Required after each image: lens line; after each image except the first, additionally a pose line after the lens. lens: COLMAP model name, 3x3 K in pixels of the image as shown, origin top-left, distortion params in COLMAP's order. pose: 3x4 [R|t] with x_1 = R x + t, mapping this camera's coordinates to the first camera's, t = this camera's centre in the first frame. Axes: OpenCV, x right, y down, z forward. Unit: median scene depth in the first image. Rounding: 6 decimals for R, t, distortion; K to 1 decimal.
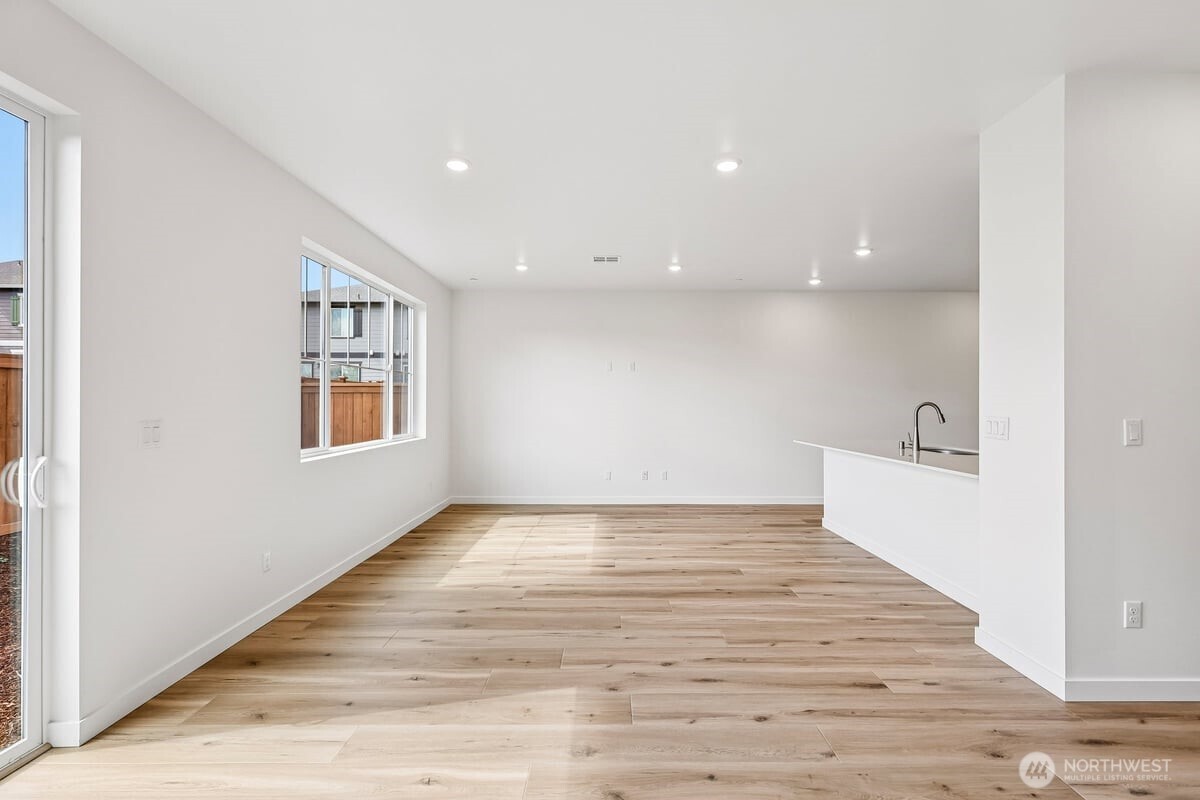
lens RADIAL K [[531.4, 0, 606.9], [0, 531.4, 398.5], [0, 0, 1]] dist [-0.000778, 0.001308]
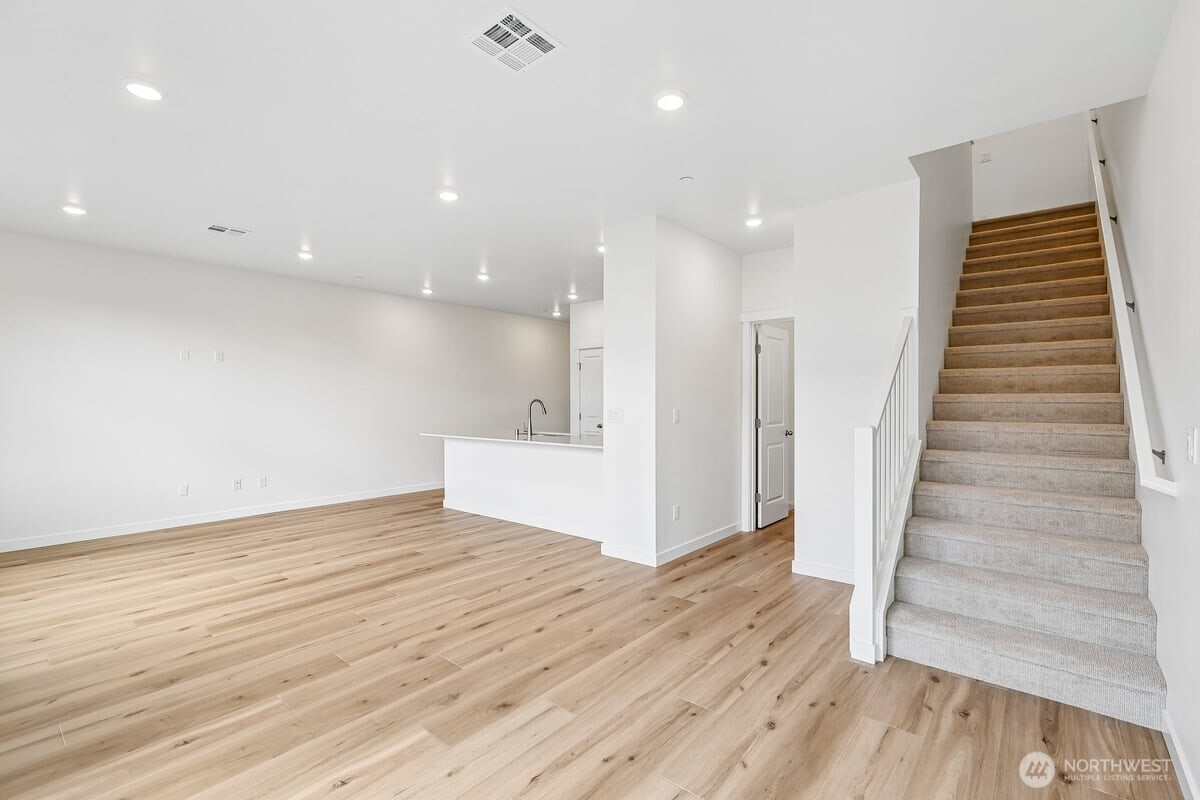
lens RADIAL K [[531.4, 0, 603.2], [0, 531.4, 397.9], [0, 0, 1]] dist [-0.000778, 0.001308]
pose [[0.641803, 0.001527, 0.766868, -0.443825], [-0.005579, 0.999981, 0.002678, -0.001691], [-0.766850, -0.005997, 0.641799, -0.003278]]
